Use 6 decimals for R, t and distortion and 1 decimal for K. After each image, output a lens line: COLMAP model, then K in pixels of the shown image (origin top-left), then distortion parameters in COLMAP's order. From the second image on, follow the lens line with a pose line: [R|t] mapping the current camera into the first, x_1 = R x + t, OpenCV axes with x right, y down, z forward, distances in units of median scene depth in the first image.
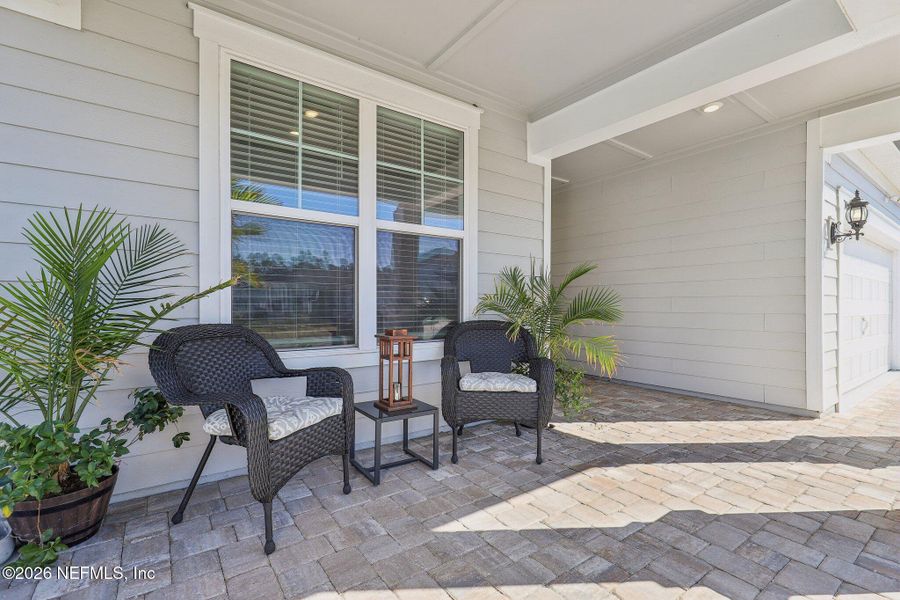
lens RADIAL K [[395.8, 0, 450.9], [0, 395.8, 309.1], [0, 0, 1]] dist [-0.039005, 0.000043]
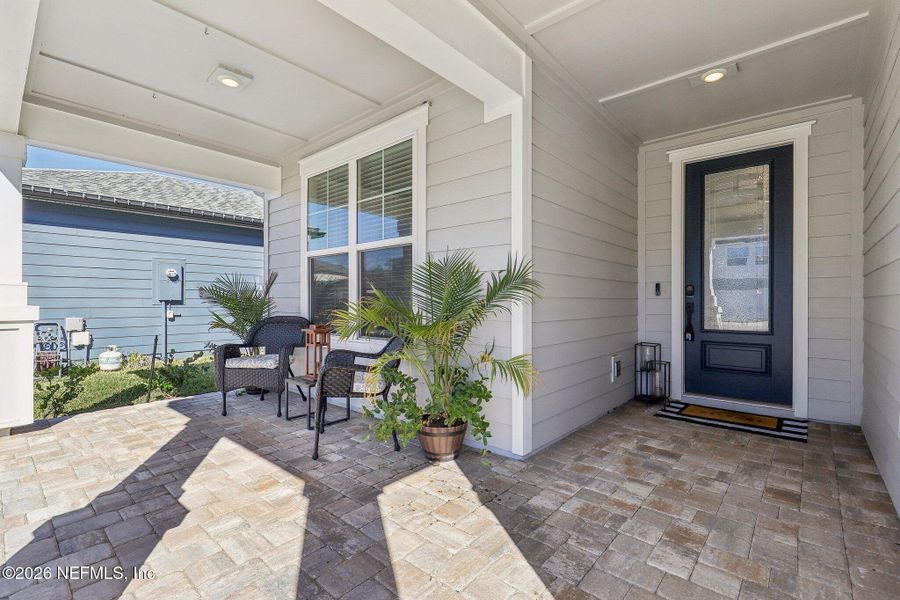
lens RADIAL K [[405.3, 0, 454.9], [0, 405.3, 301.9], [0, 0, 1]] dist [-0.002708, 0.000065]
pose [[0.254216, 0.005466, -0.967132, 1.292581], [-0.008337, 0.999959, 0.003460, -0.038323], [0.967112, 0.007184, 0.254251, 1.010518]]
